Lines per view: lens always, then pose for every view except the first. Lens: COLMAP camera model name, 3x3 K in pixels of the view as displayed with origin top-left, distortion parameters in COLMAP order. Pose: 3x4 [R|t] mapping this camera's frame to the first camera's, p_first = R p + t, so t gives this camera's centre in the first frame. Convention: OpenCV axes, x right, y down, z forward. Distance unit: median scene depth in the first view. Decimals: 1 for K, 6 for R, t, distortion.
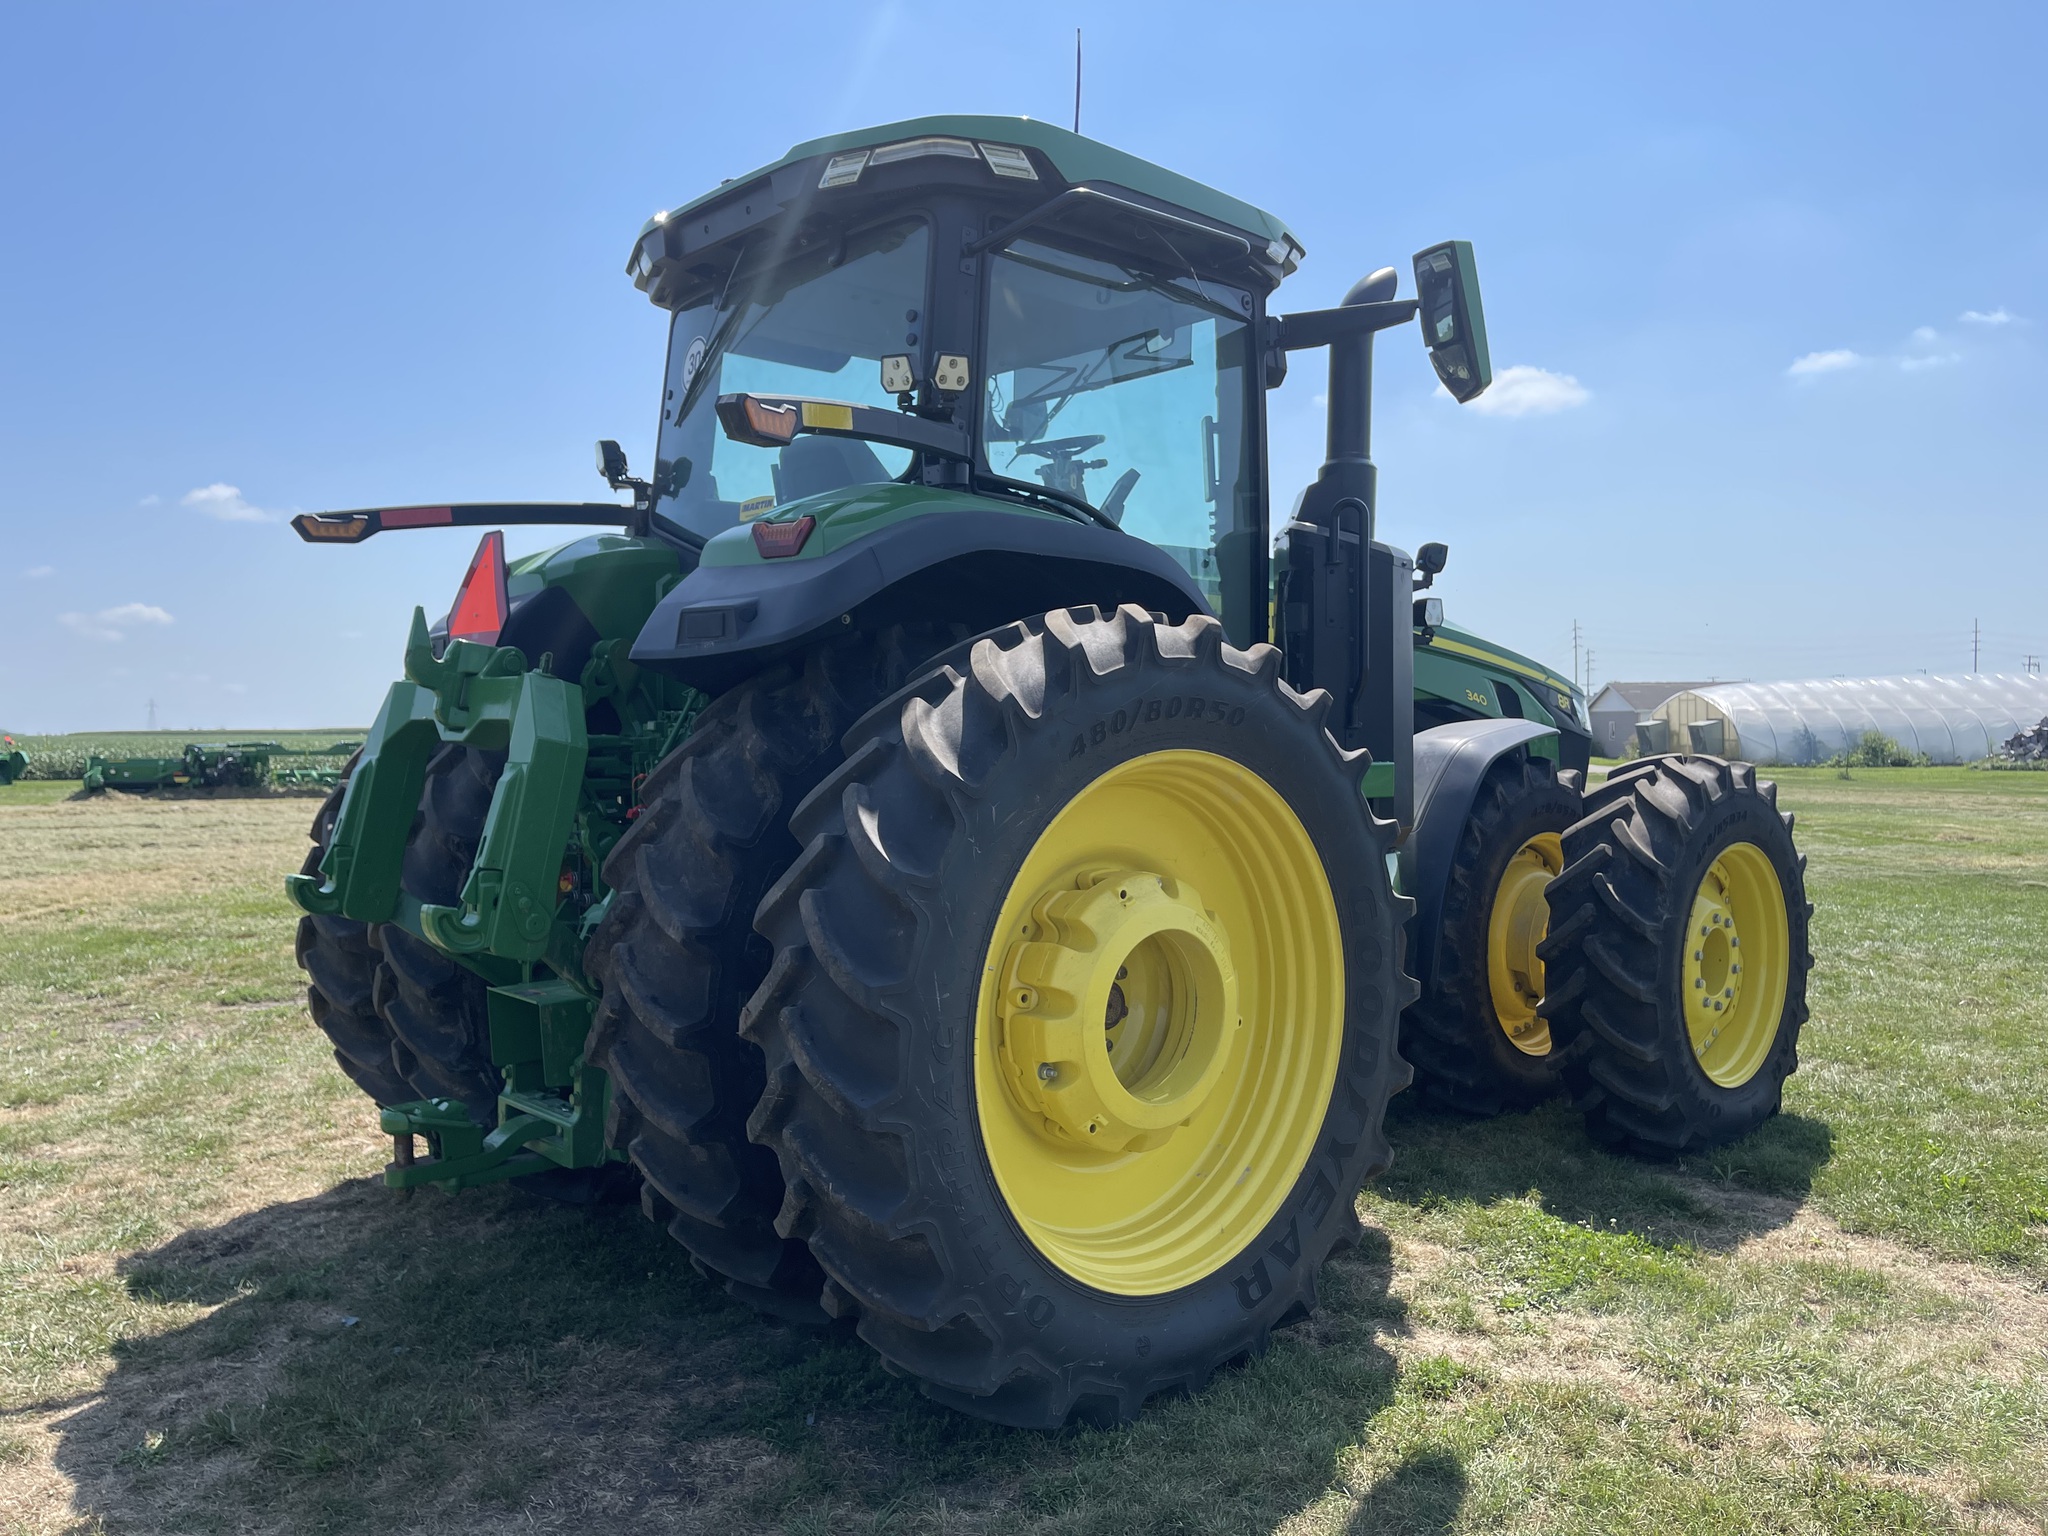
lens RADIAL K [[1615.2, 0, 1024.0], [0, 1615.2, 768.0], [0, 0, 1]] dist [0.080831, -0.136788]
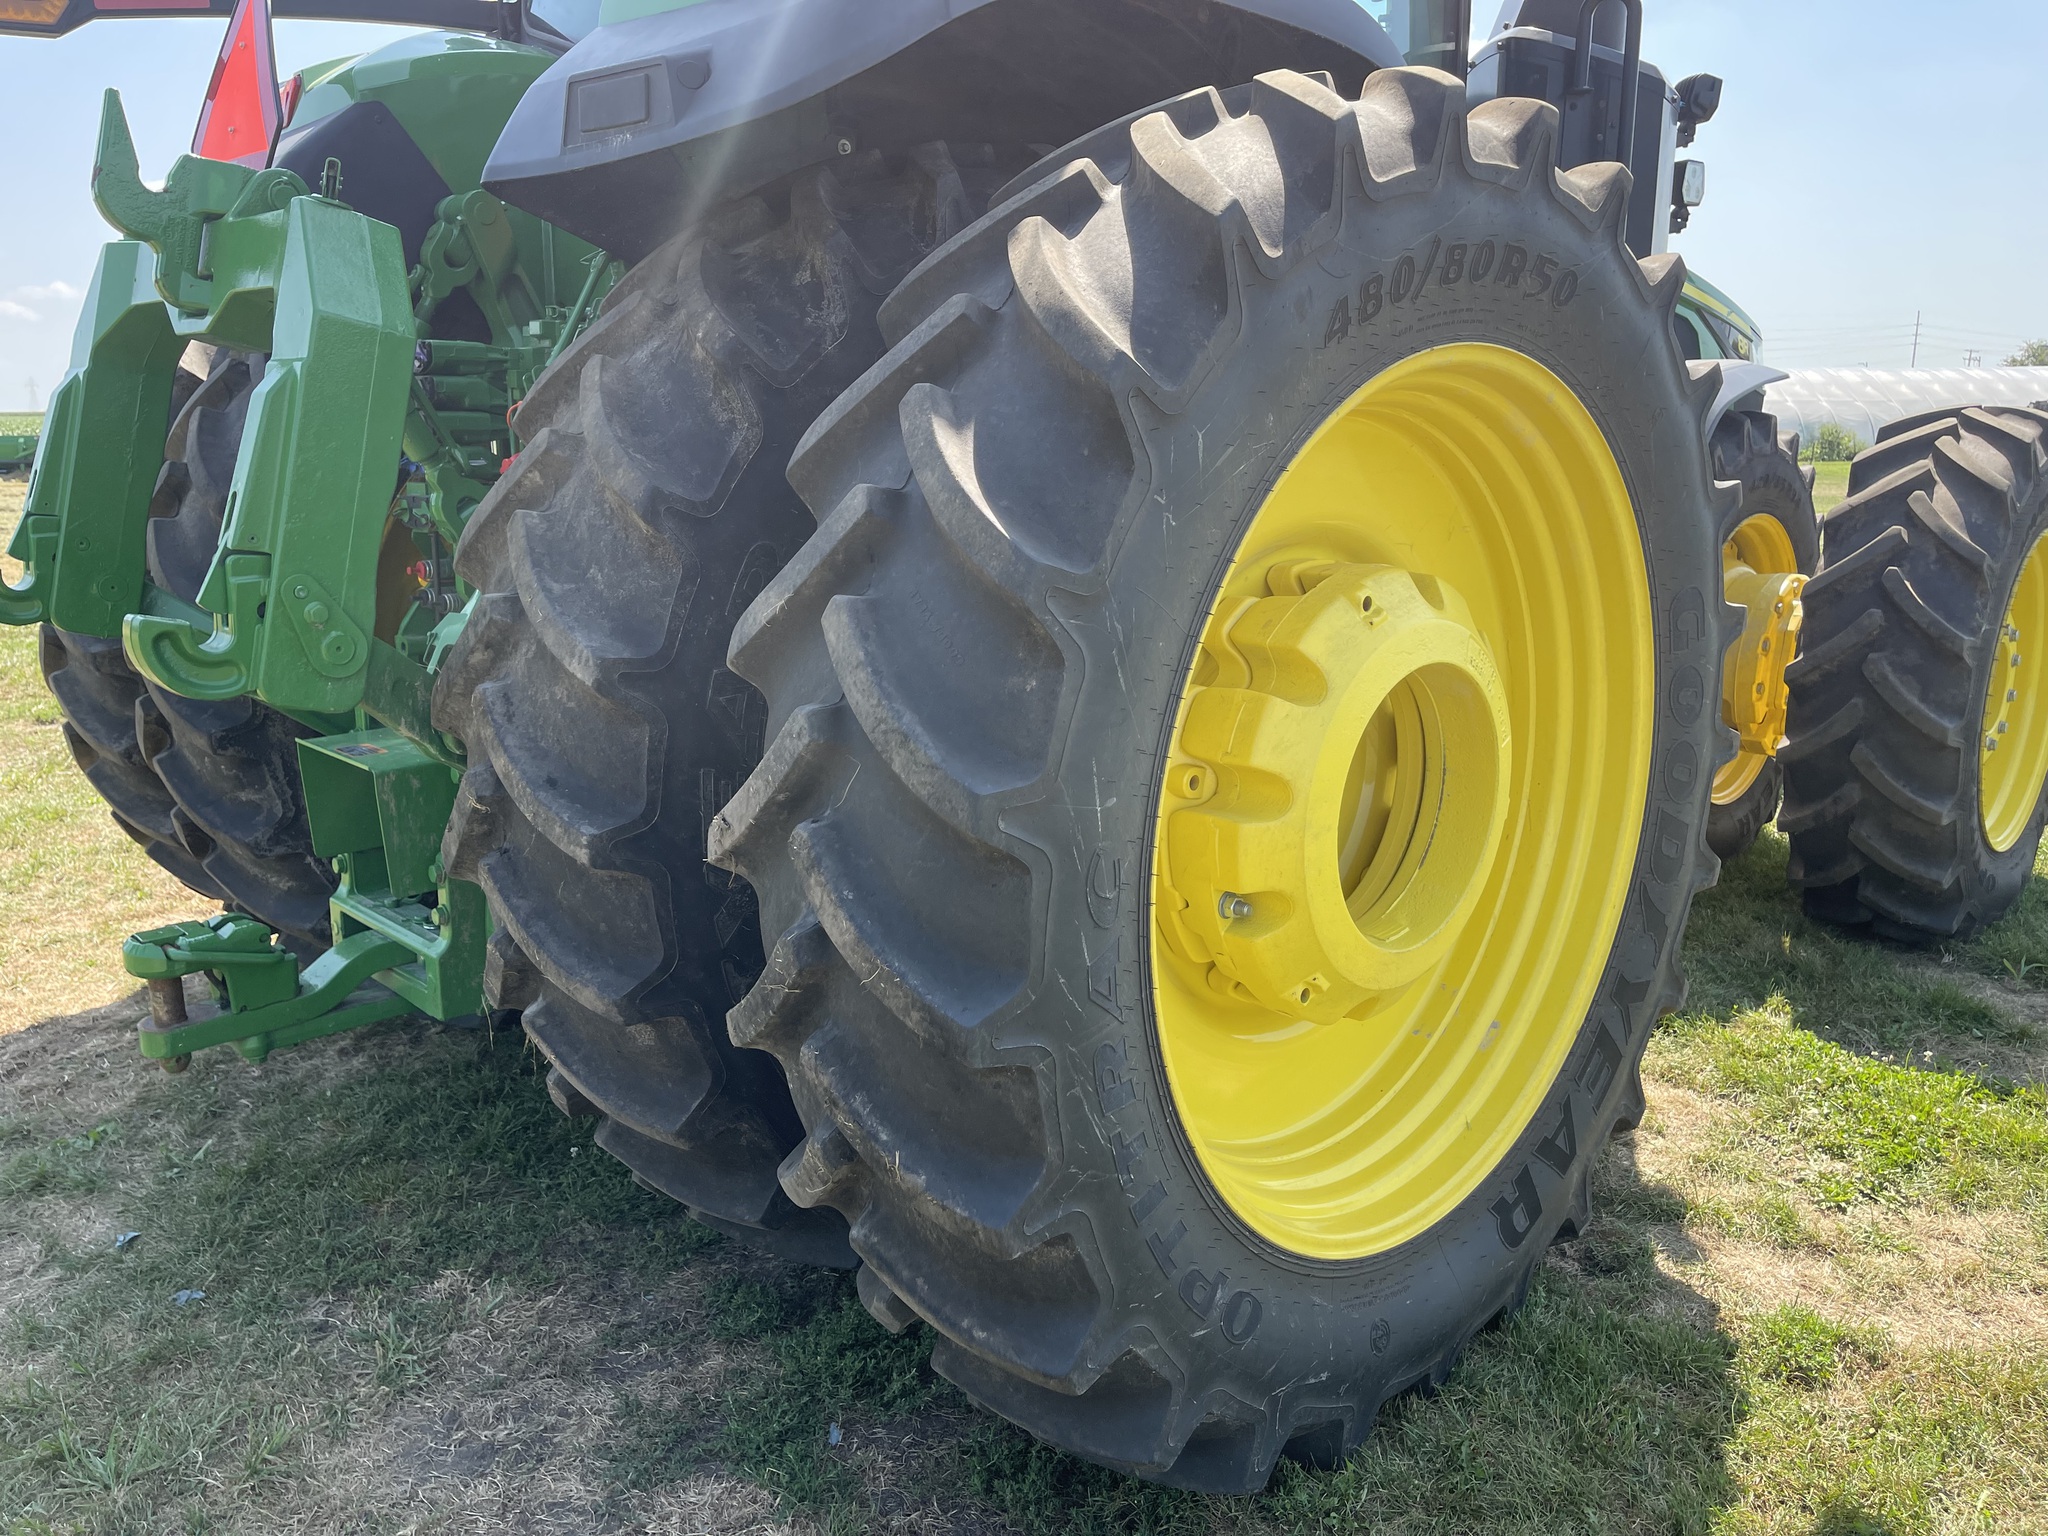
lens RADIAL K [[1615.2, 0, 1024.0], [0, 1615.2, 768.0], [0, 0, 1]] dist [0.080831, -0.136788]
pose [[0.999051, -0.001105, 0.043540, -0.083734], [-0.007041, 0.982430, 0.186499, 0.028460], [-0.042981, -0.186628, 0.981490, 0.419170]]
